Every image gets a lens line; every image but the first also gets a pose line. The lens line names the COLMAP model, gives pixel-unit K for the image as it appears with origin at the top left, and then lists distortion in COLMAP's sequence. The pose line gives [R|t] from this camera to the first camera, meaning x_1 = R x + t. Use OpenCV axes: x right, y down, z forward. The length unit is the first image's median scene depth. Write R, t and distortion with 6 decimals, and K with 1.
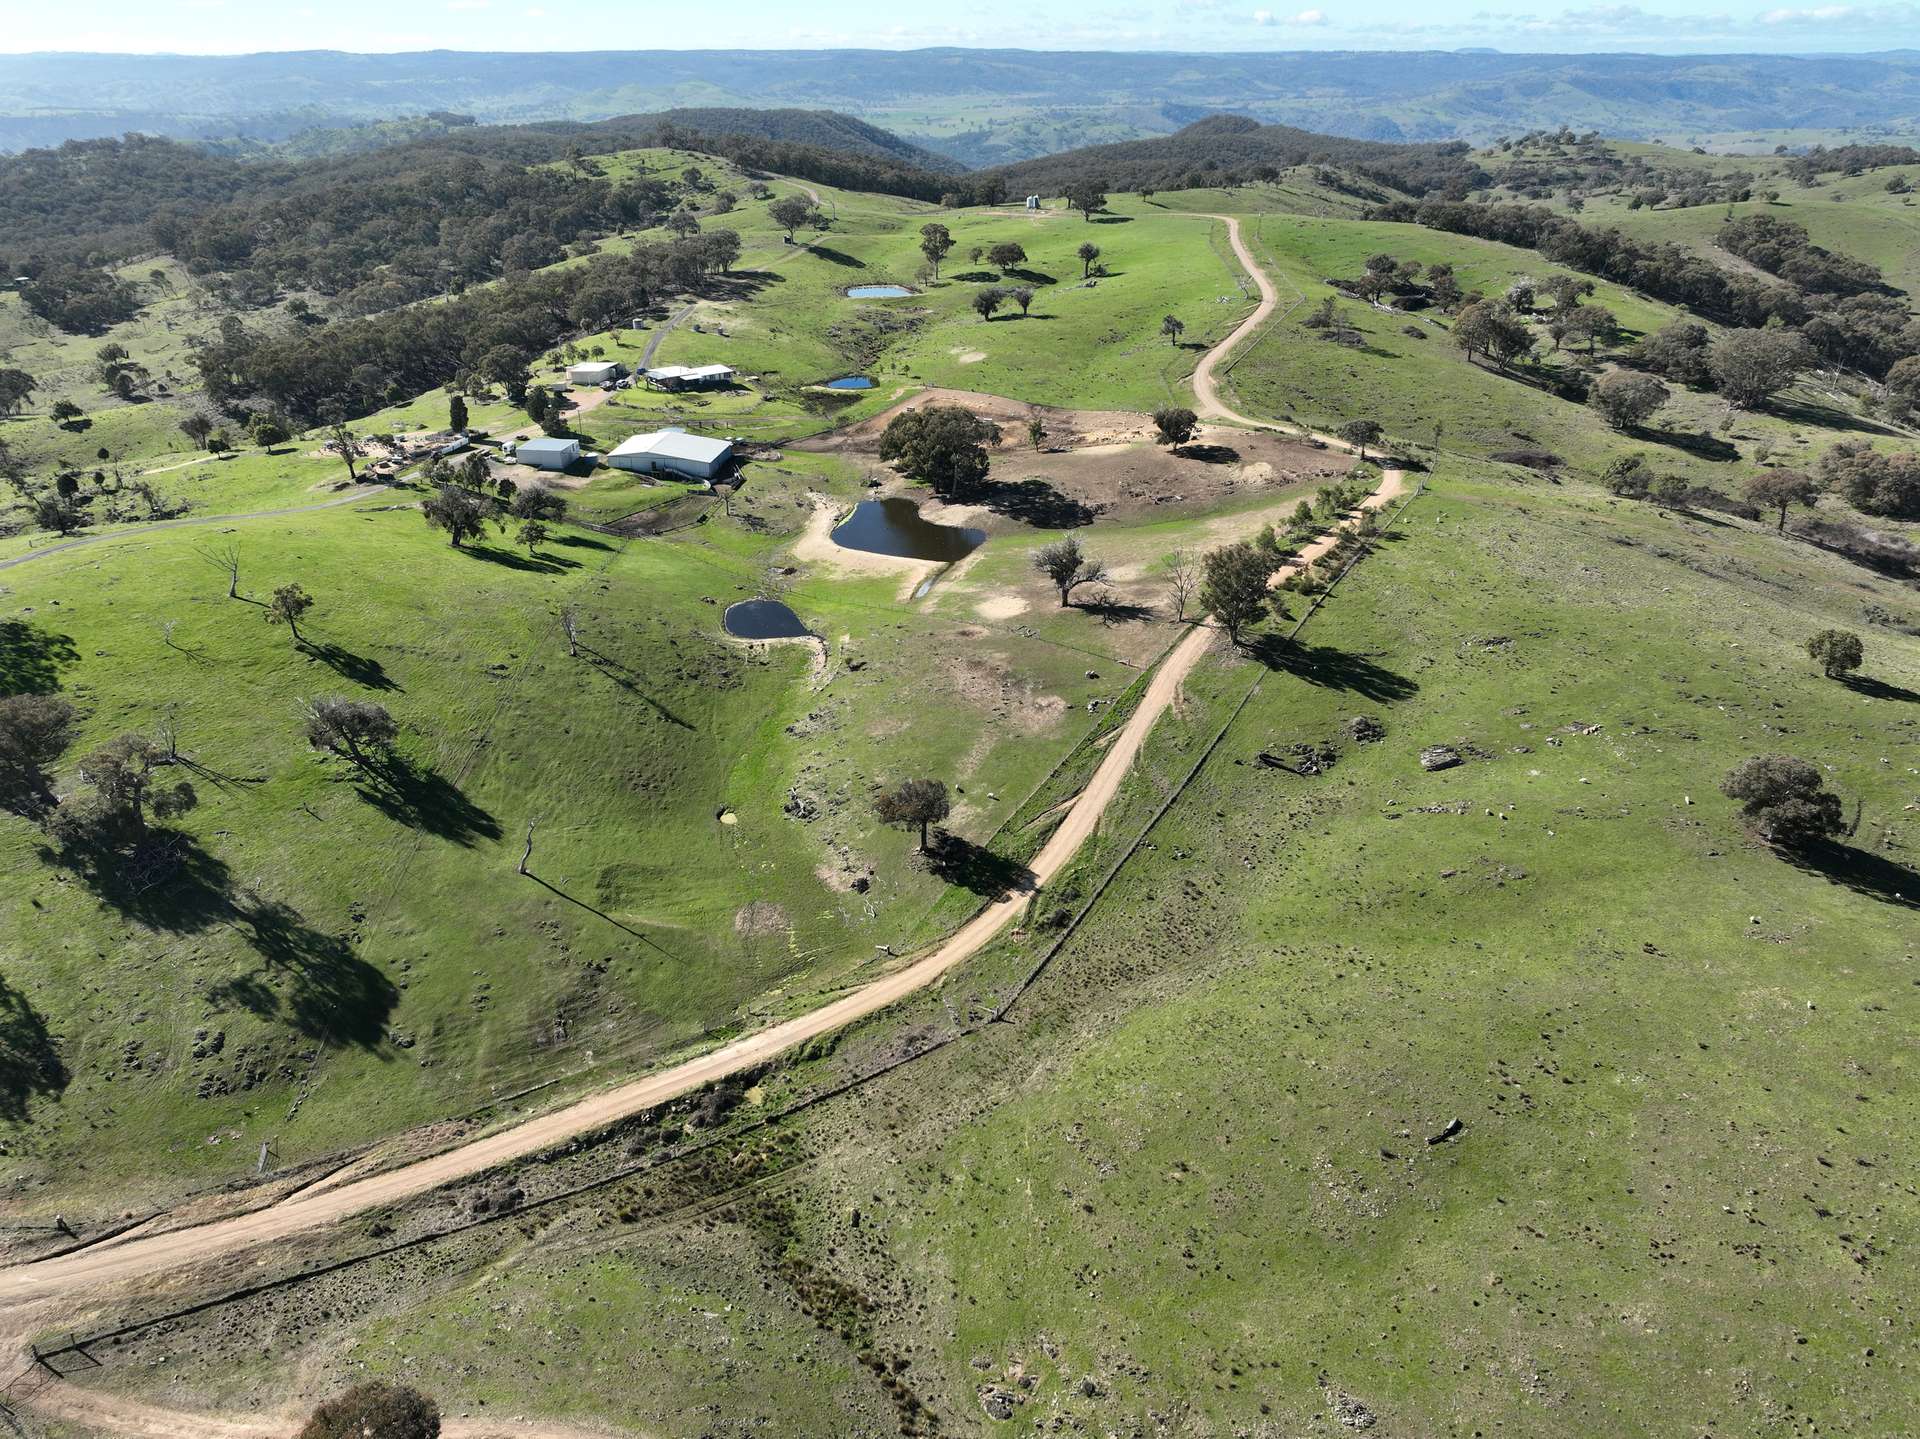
lens RADIAL K [[1328.9, 0, 960.4], [0, 1328.9, 718.2], [0, 0, 1]] dist [0.002897, 0.012424]
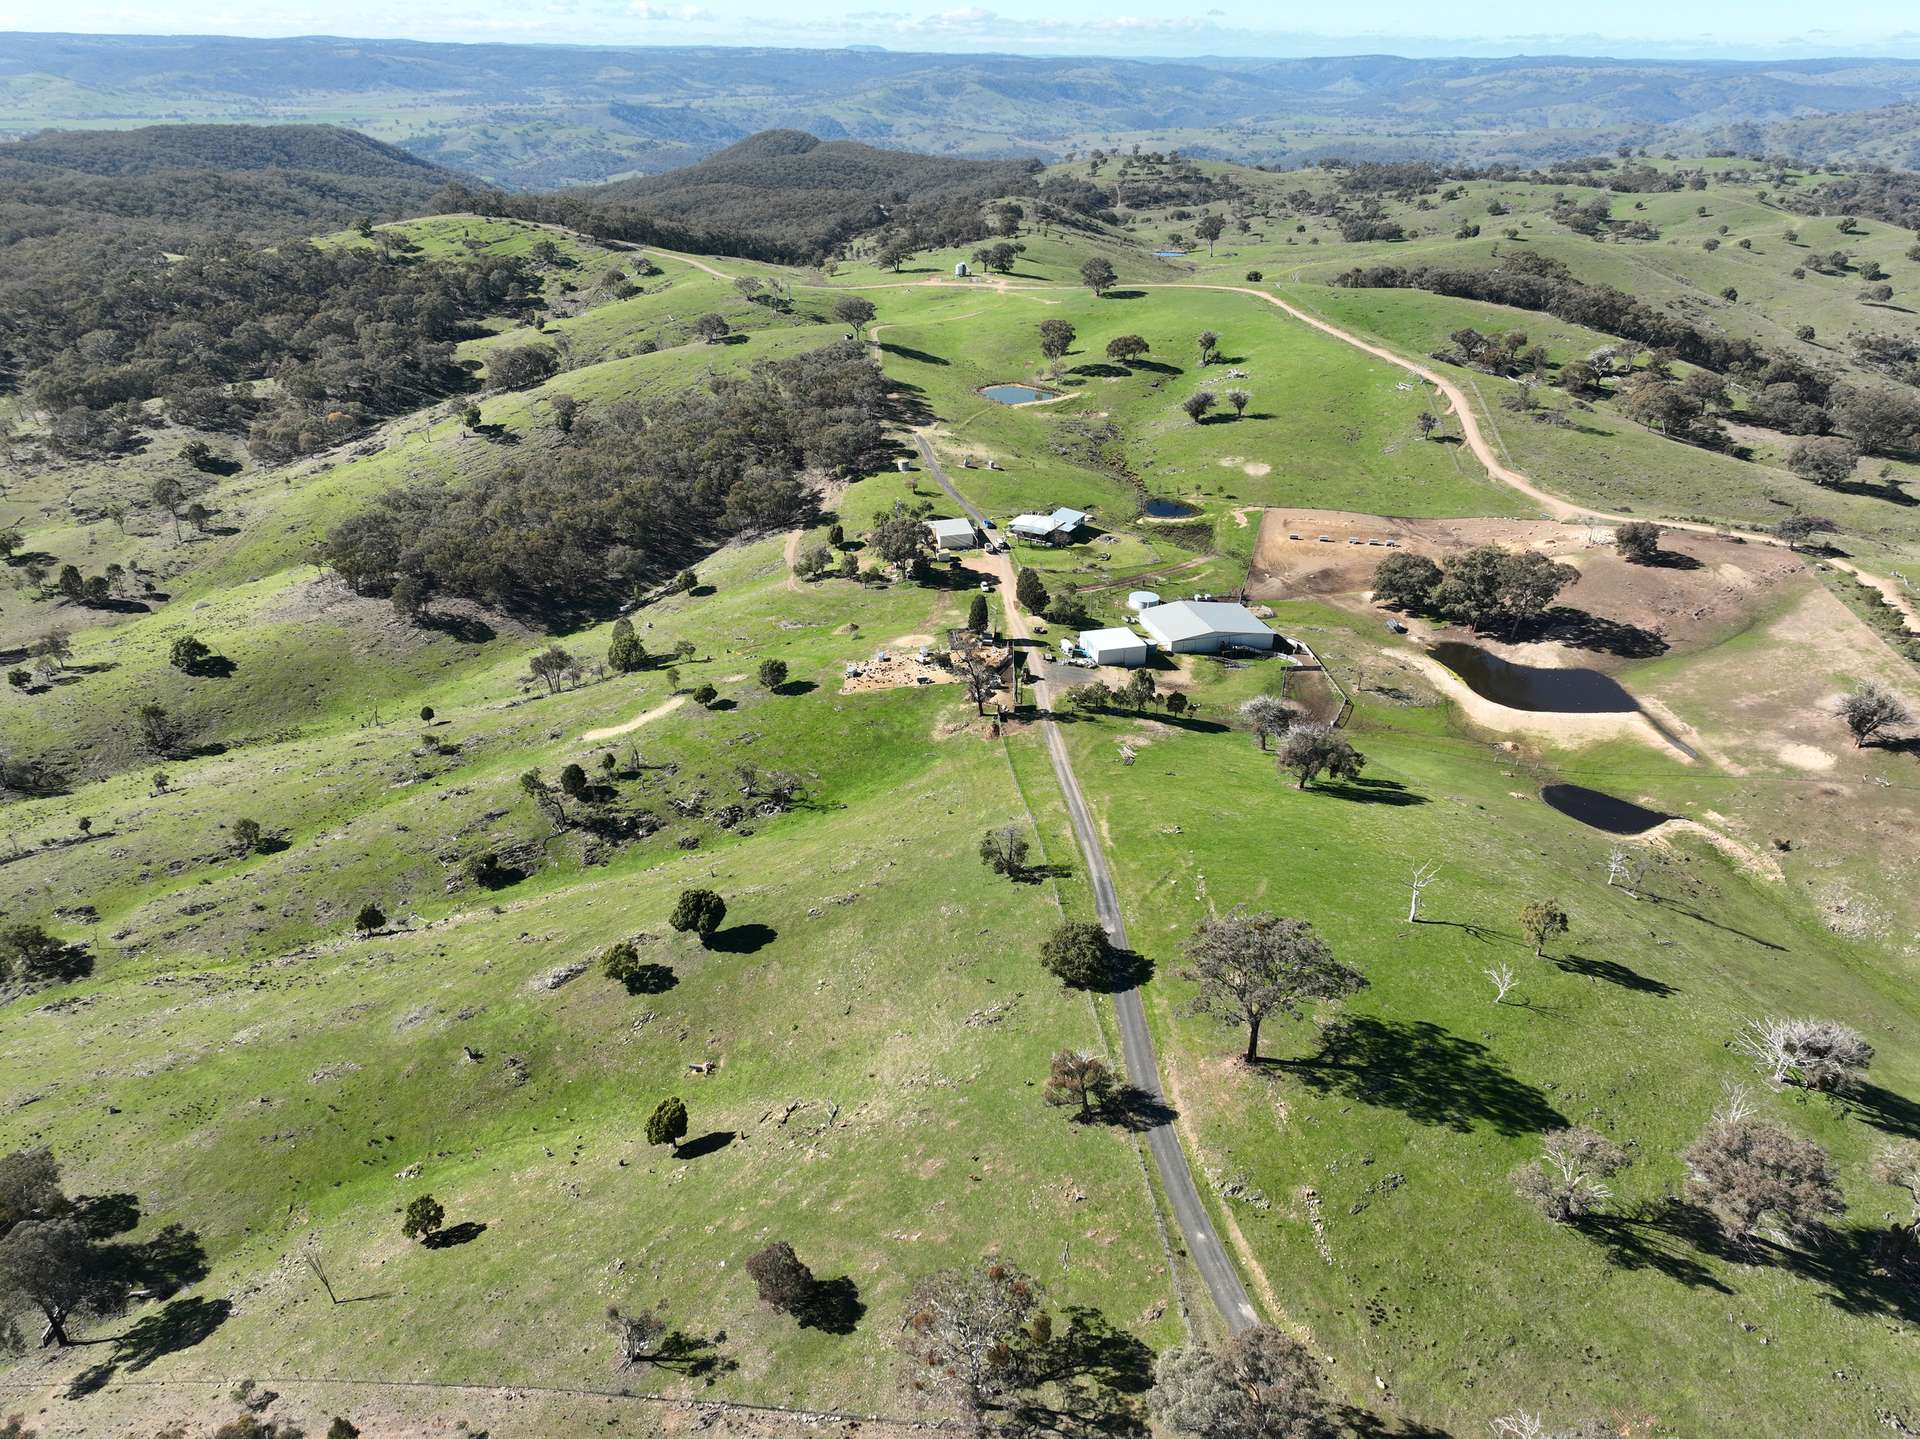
lens RADIAL K [[1328.9, 0, 960.5], [0, 1328.9, 719.3], [0, 0, 1]] dist [0.002897, 0.012424]
pose [[0.922725, -0.164492, 0.348598, -0.307416], [0.163145, 0.986035, 0.033440, -0.083681], [-0.349230, 0.026016, 0.936676, 0.079966]]
